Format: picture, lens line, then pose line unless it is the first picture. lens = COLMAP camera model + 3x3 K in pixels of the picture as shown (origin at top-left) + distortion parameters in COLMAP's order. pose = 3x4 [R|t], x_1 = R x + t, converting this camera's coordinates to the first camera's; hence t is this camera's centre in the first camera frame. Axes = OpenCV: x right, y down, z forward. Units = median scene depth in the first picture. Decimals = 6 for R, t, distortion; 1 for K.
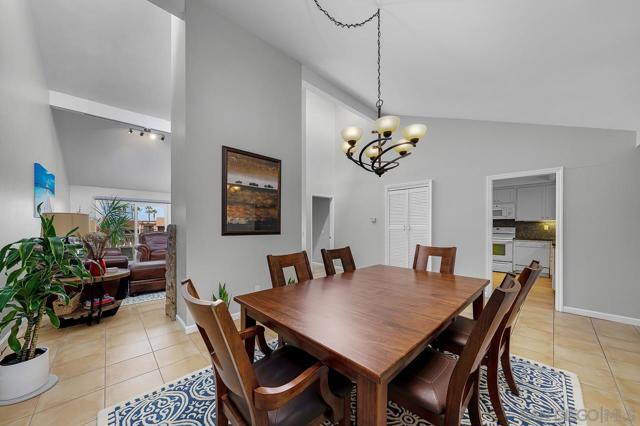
lens RADIAL K [[223.8, 0, 326.9], [0, 223.8, 222.3], [0, 0, 1]] dist [-0.002868, 0.000838]
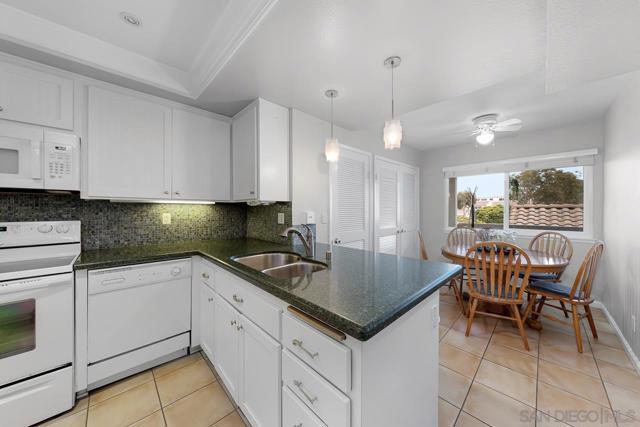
lens RADIAL K [[223.8, 0, 325.8], [0, 223.8, 210.7], [0, 0, 1]] dist [-0.002868, 0.000838]
pose [[-0.020372, -0.000875, 0.999792, 0.558295], [-0.000658, 0.999999, 0.000861, 0.009100], [-0.999792, -0.000640, -0.020373, 0.700883]]
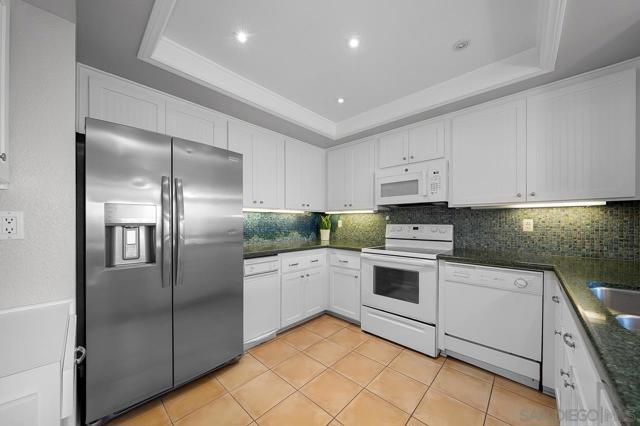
lens RADIAL K [[223.8, 0, 323.9], [0, 223.8, 223.2], [0, 0, 1]] dist [-0.002868, 0.000838]
pose [[0.997498, 0.001513, 0.070684, 0.613025], [-0.001732, 0.999994, 0.003050, 0.019816], [-0.070679, -0.003164, 0.997494, 0.648361]]
